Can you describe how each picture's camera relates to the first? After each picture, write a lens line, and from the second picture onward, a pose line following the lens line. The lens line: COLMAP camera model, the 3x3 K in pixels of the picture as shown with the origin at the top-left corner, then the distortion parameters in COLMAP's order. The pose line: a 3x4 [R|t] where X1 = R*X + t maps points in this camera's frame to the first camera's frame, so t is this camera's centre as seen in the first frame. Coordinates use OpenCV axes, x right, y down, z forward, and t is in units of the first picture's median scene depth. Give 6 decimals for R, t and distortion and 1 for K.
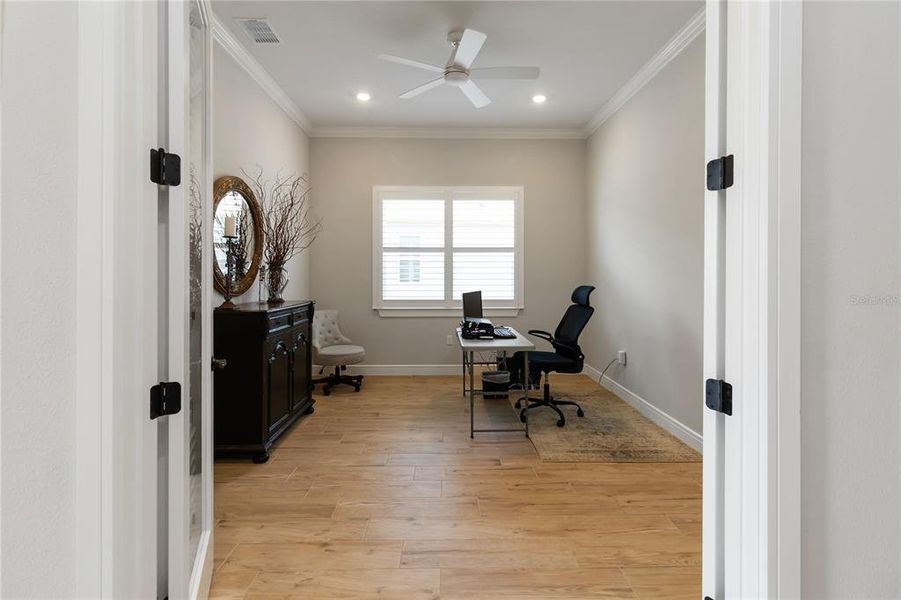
lens RADIAL K [[421.5, 0, 451.6], [0, 421.5, 280.4], [0, 0, 1]] dist [0.000831, 0.000409]
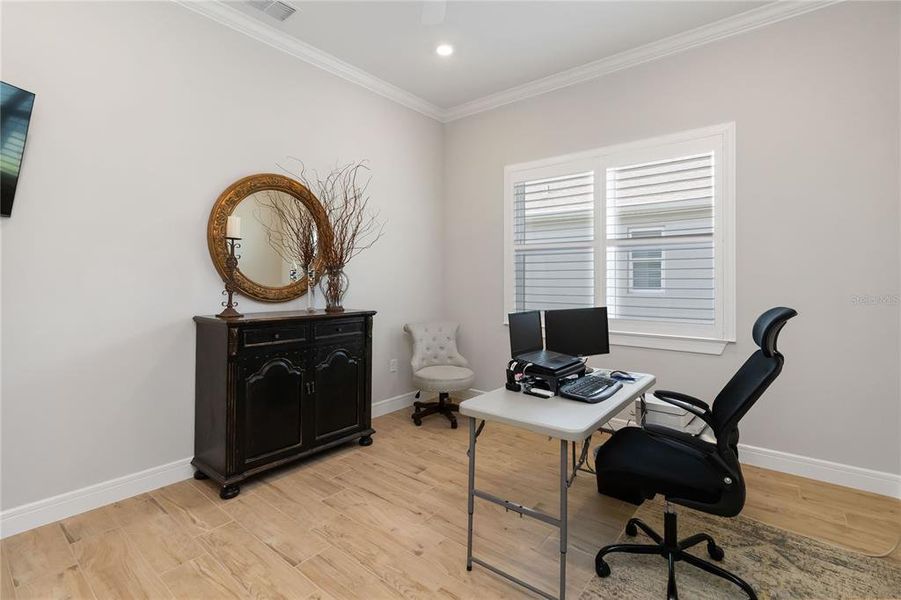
lens RADIAL K [[421.5, 0, 451.6], [0, 421.5, 280.4], [0, 0, 1]] dist [0.000831, 0.000409]
pose [[0.766892, 0.002173, -0.641772, 0.332153], [-0.012807, 0.999847, -0.011918, -0.003452], [0.641648, 0.017359, 0.766803, 0.470242]]
